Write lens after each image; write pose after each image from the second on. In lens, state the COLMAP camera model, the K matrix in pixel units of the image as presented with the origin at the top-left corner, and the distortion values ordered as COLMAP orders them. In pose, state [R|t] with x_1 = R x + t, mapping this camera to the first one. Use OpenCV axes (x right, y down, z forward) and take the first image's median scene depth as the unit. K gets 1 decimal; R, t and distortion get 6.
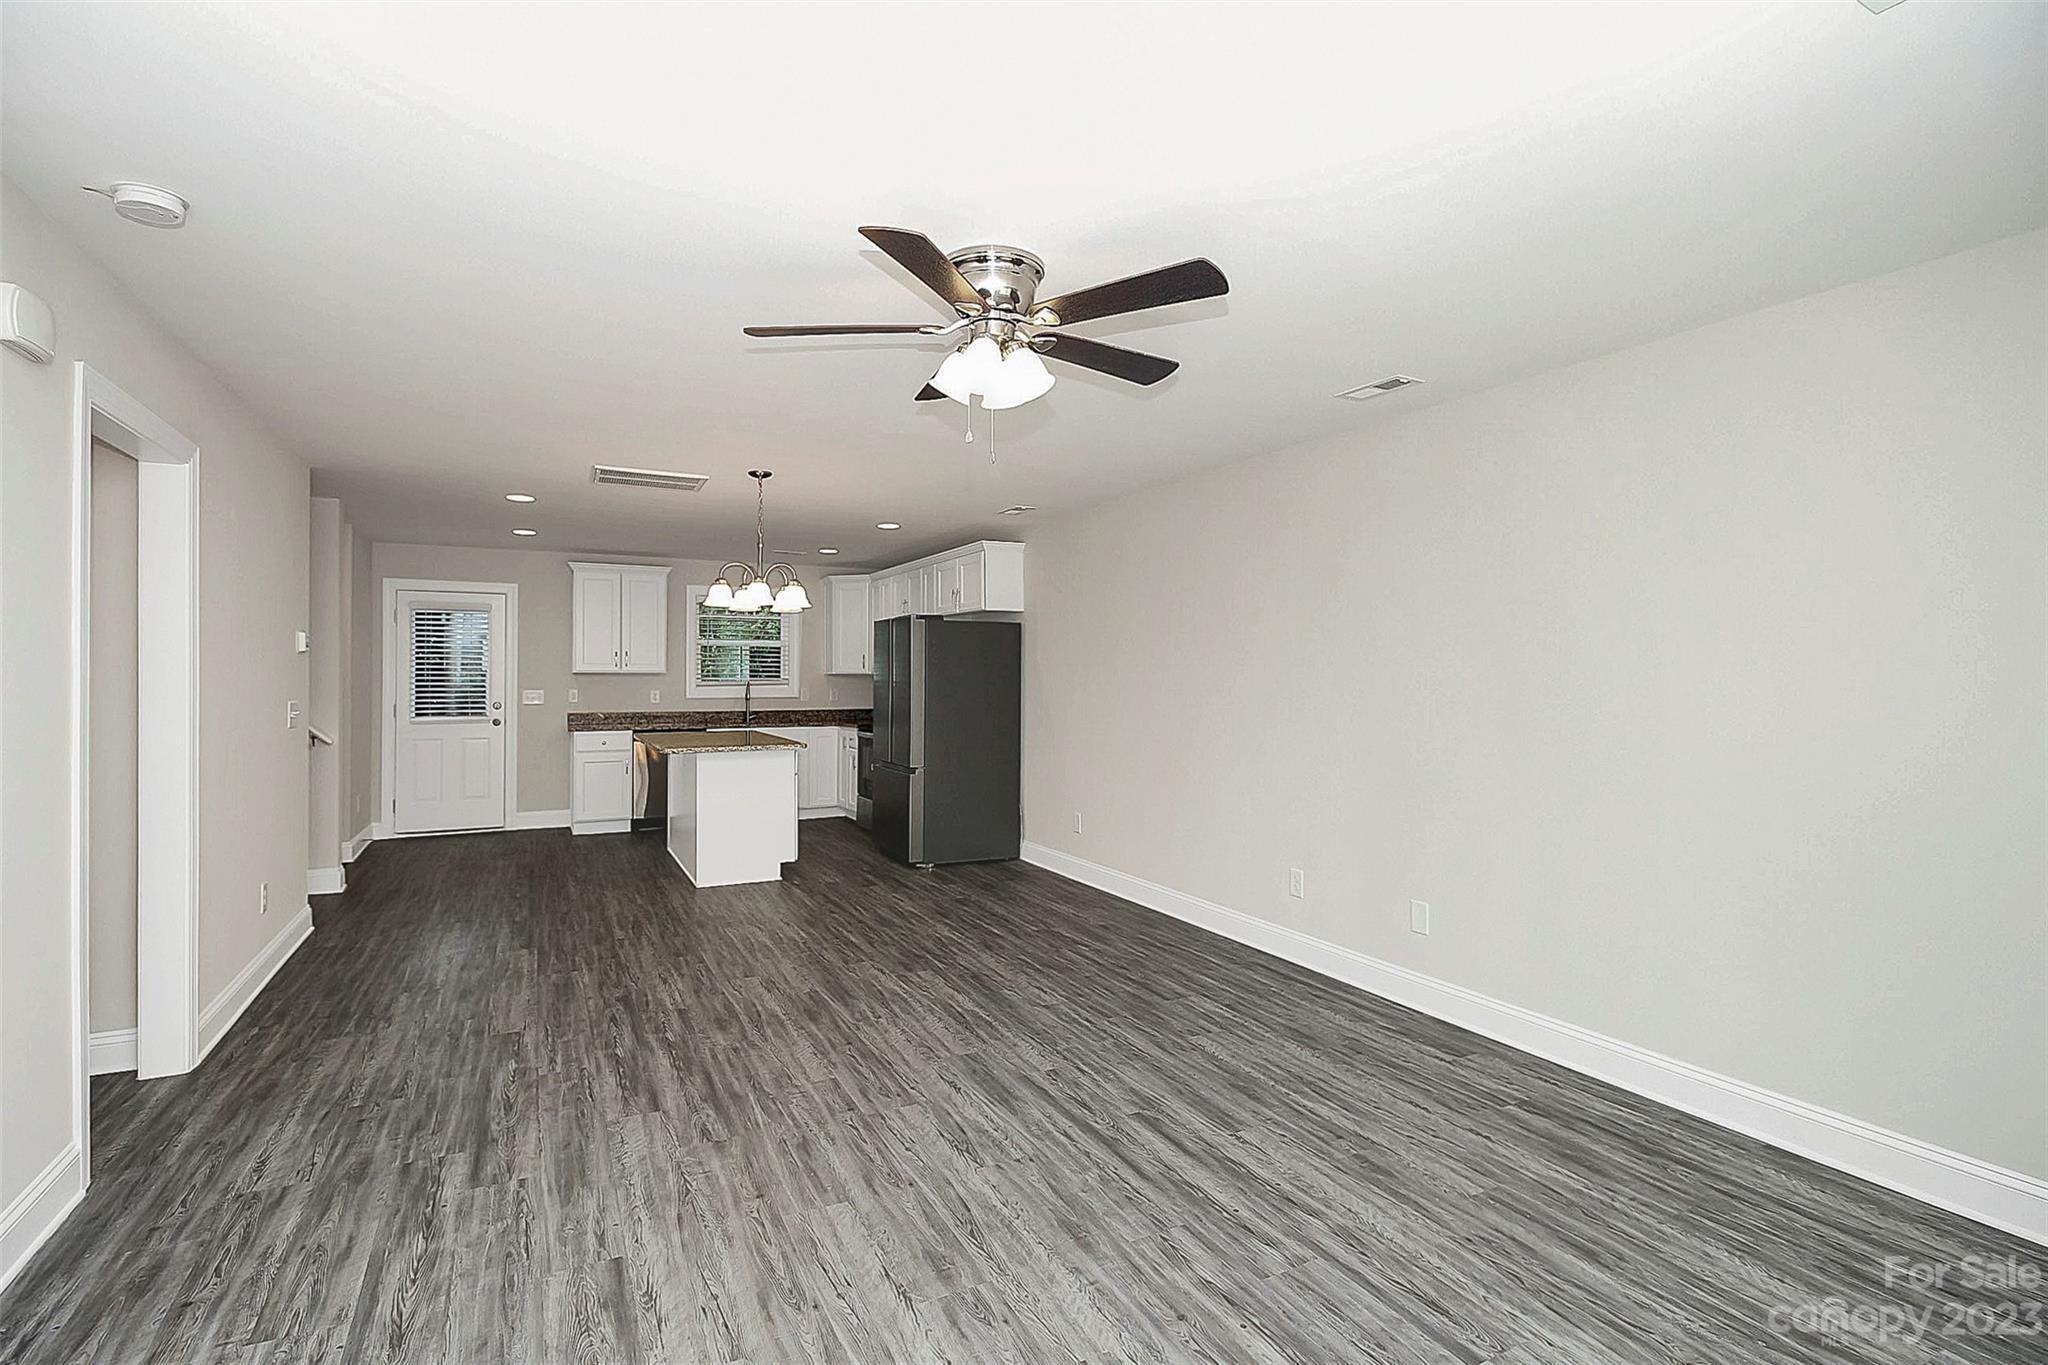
lens RADIAL K [[956.3, 0, 1031.2], [0, 956.3, 665.5], [0, 0, 1]] dist [-0.005679, -0.007500]
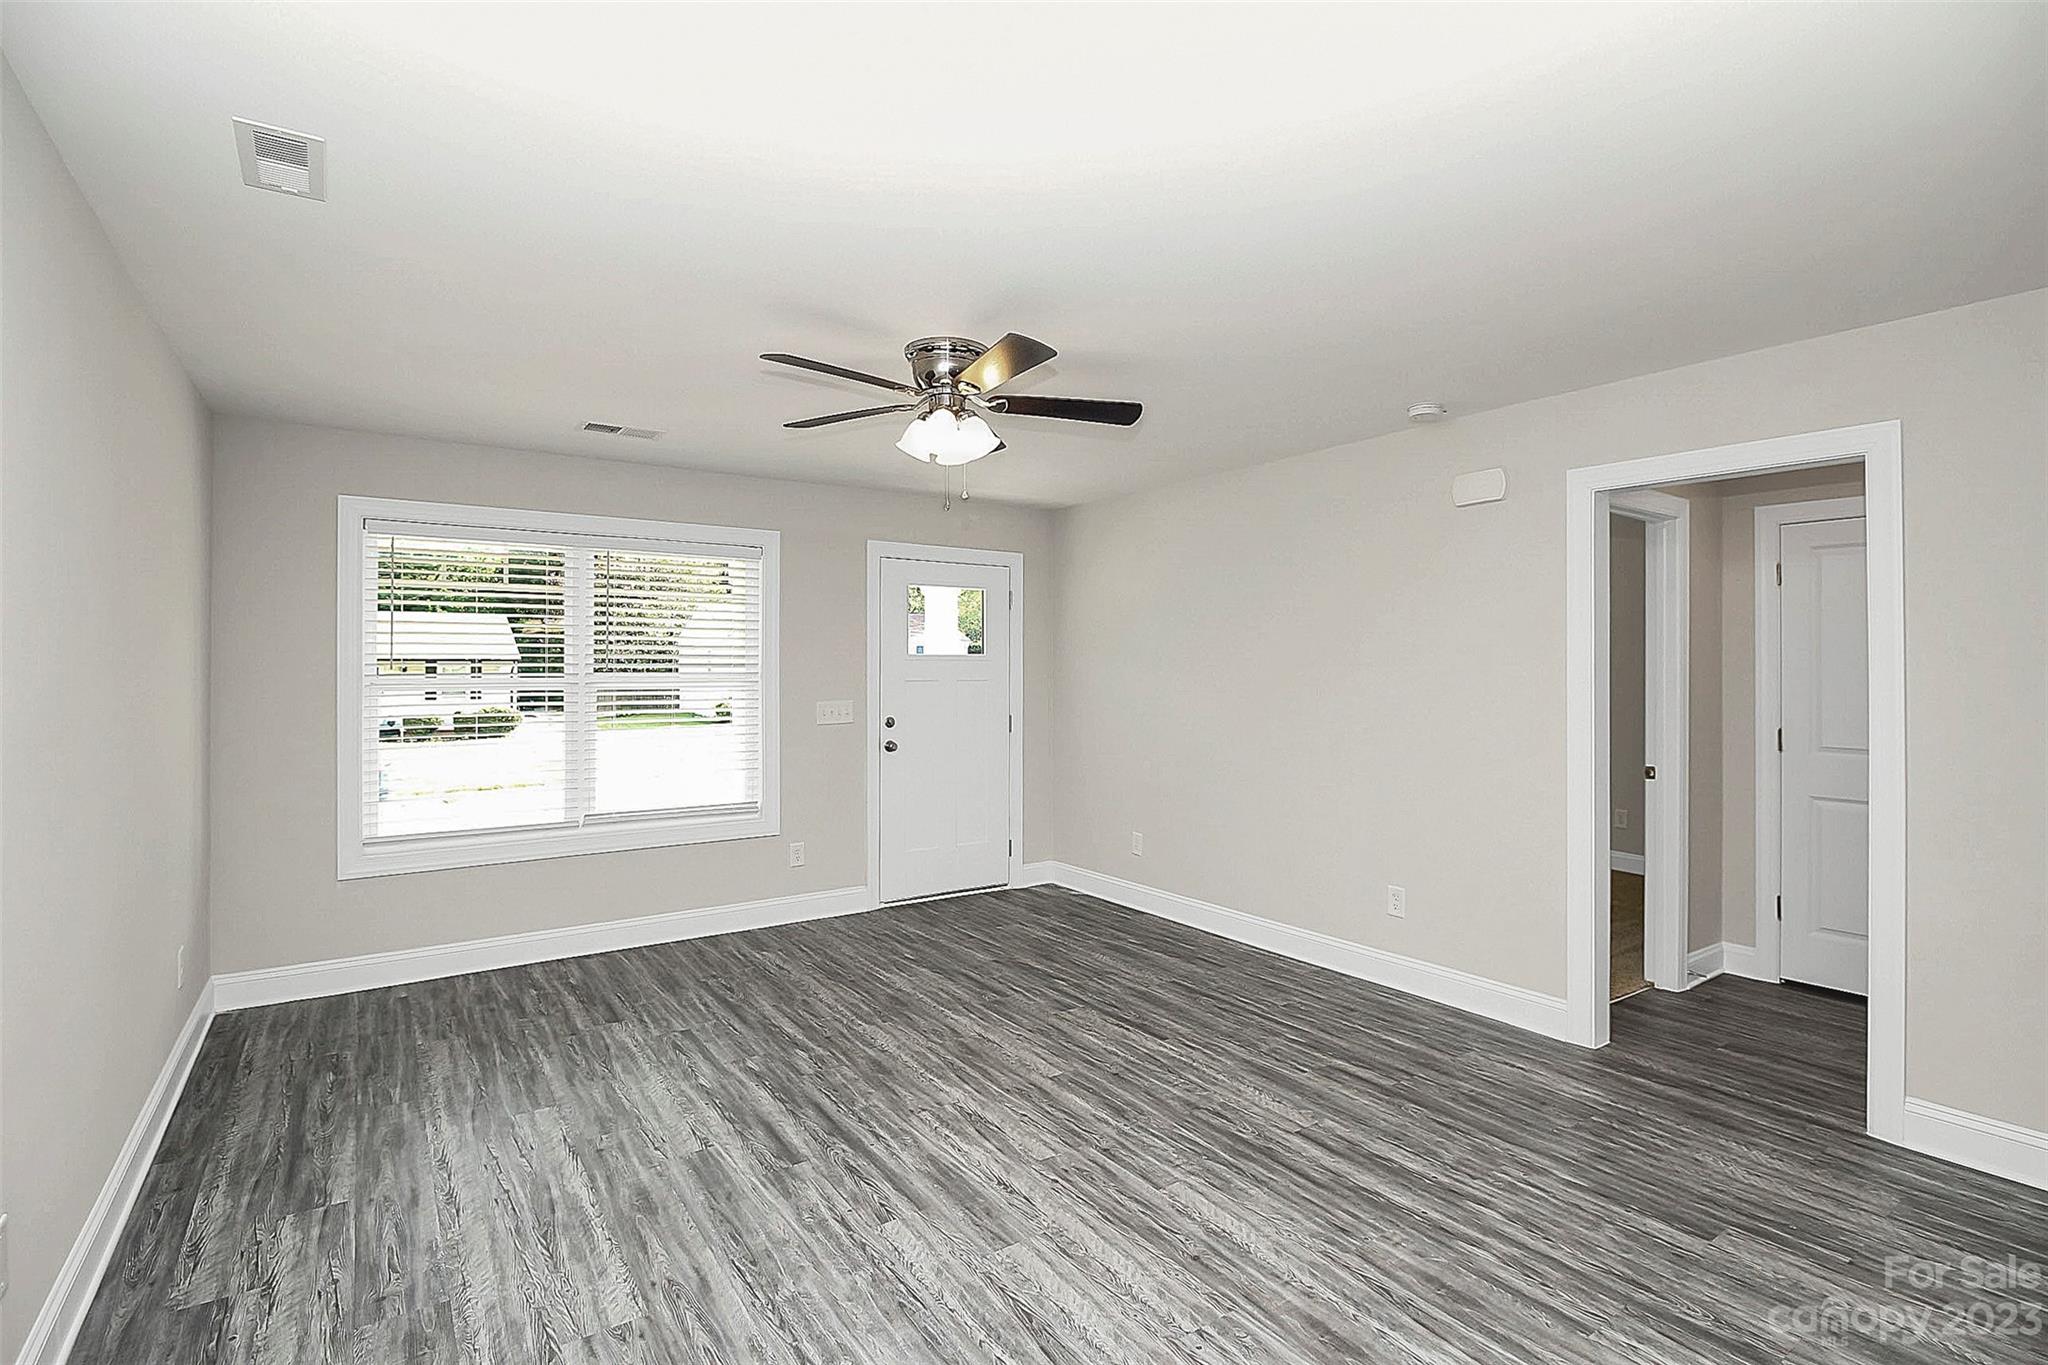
lens RADIAL K [[956.3, 0, 1026.3], [0, 956.3, 673.2], [0, 0, 1]] dist [-0.005679, -0.007500]
pose [[-0.992328, -0.002879, -0.123603, 0.004217], [-0.001694, 0.999952, -0.009697, 0.003850], [0.123625, -0.009413, -0.992284, 1.335046]]
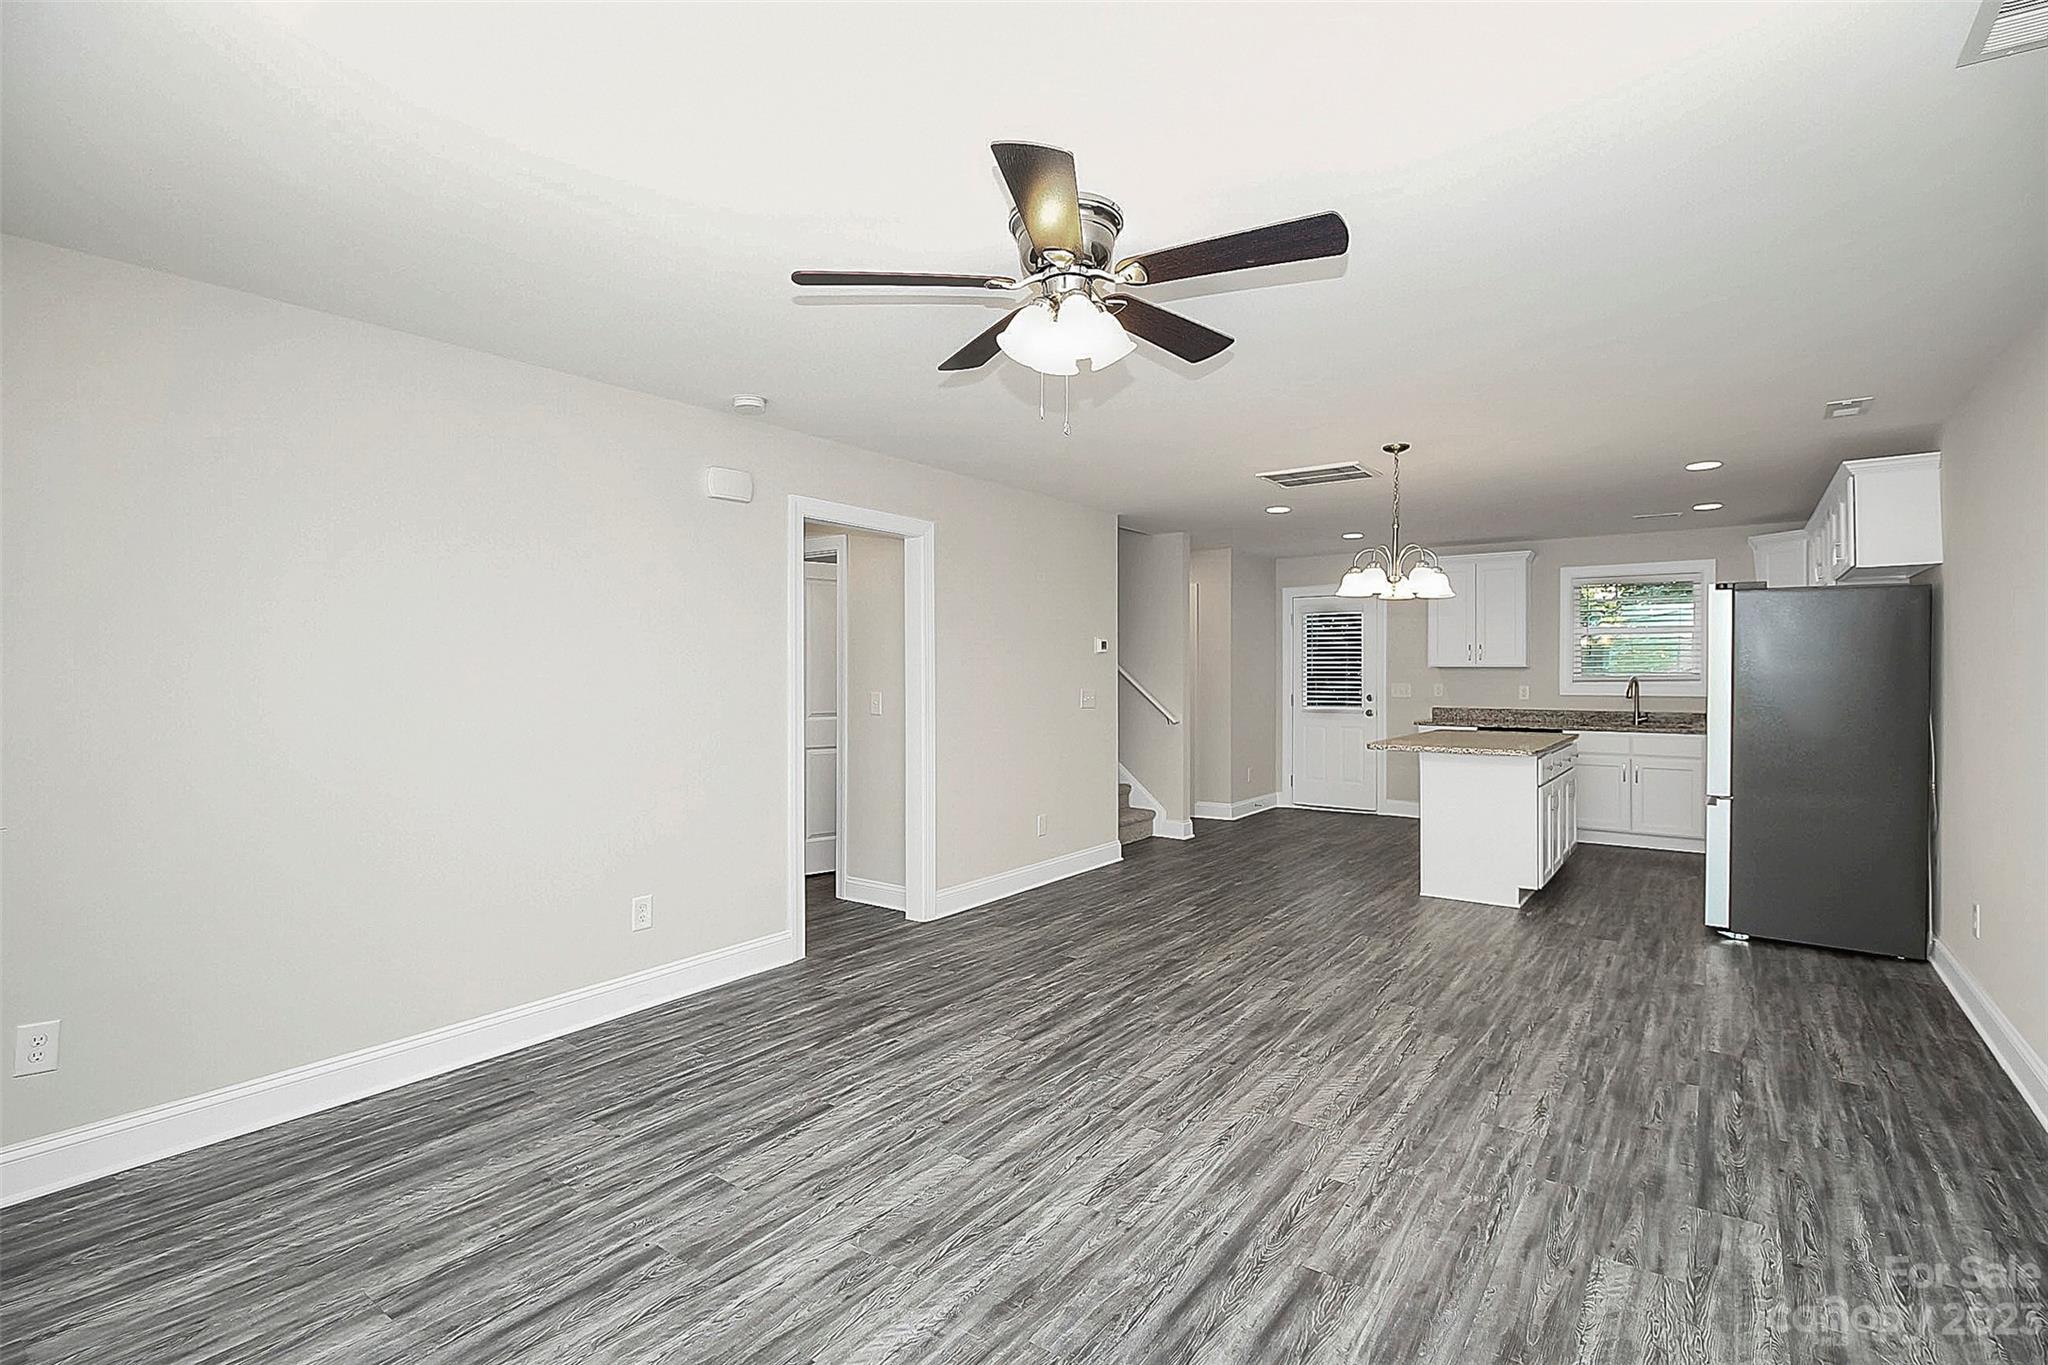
lens RADIAL K [[956.3, 0, 1025.9], [0, 956.3, 678.7], [0, 0, 1]] dist [-0.005679, -0.007500]
pose [[0.445573, 0.007563, -0.895214, 0.451633], [0.010539, 0.999851, 0.013693, 0.003993], [0.895183, -0.015536, 0.445427, 0.334896]]
